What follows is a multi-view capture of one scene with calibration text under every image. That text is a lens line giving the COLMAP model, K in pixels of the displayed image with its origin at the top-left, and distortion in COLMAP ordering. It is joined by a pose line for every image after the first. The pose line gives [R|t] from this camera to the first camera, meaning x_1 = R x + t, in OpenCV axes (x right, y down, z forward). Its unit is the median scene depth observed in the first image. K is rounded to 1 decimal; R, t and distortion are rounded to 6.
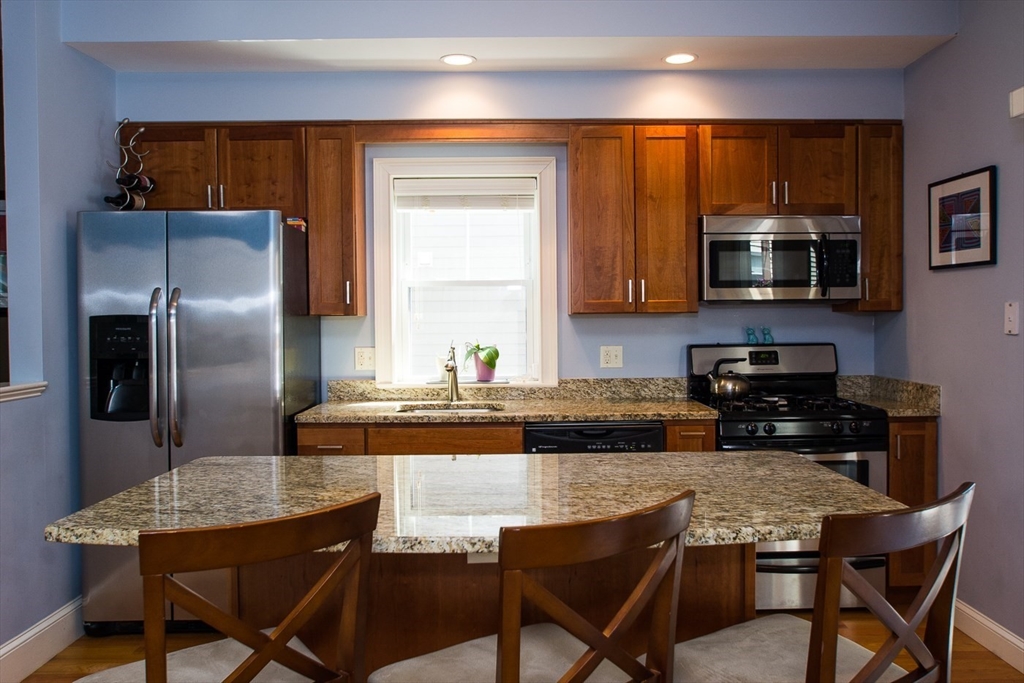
lens RADIAL K [[833.0, 0, 512.0], [0, 833.0, 341.5], [0, 0, 1]] dist [-0.032716, 0.003083]
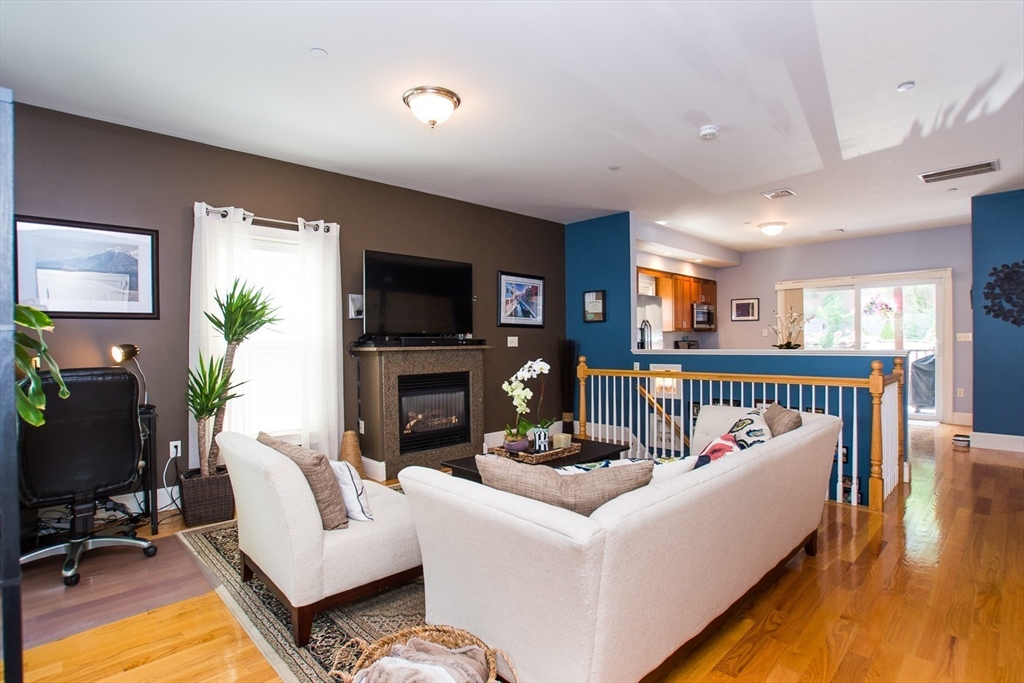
lens RADIAL K [[544.2, 0, 511.7], [0, 544.2, 345.8], [0, 0, 1]] dist [-0.024973, -0.000005]
pose [[0.720653, -0.003093, 0.693289, -1.884501], [0.024695, 0.999470, -0.021210, 0.052740], [-0.692856, 0.032405, 0.720348, -0.106876]]
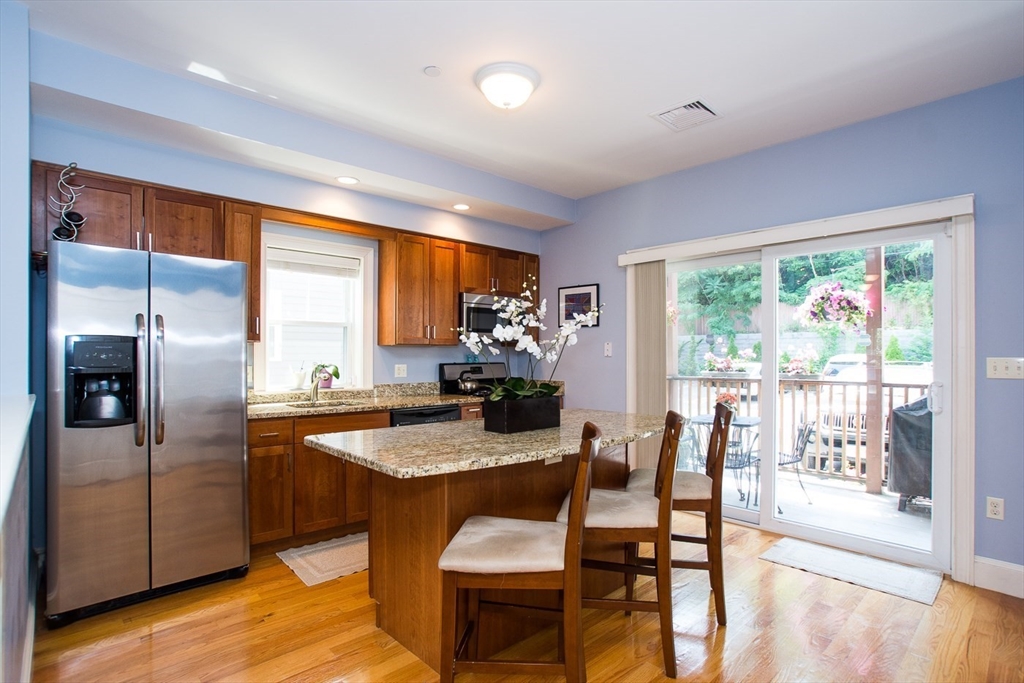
lens RADIAL K [[535.1, 0, 511.6], [0, 535.1, 353.0], [0, 0, 1]] dist [-0.001536, 0.000415]
pose [[0.739557, 0.012450, 0.672979, -0.483395], [0.009345, 0.999543, -0.028761, 0.017219], [-0.673029, 0.027559, 0.739102, 0.052078]]
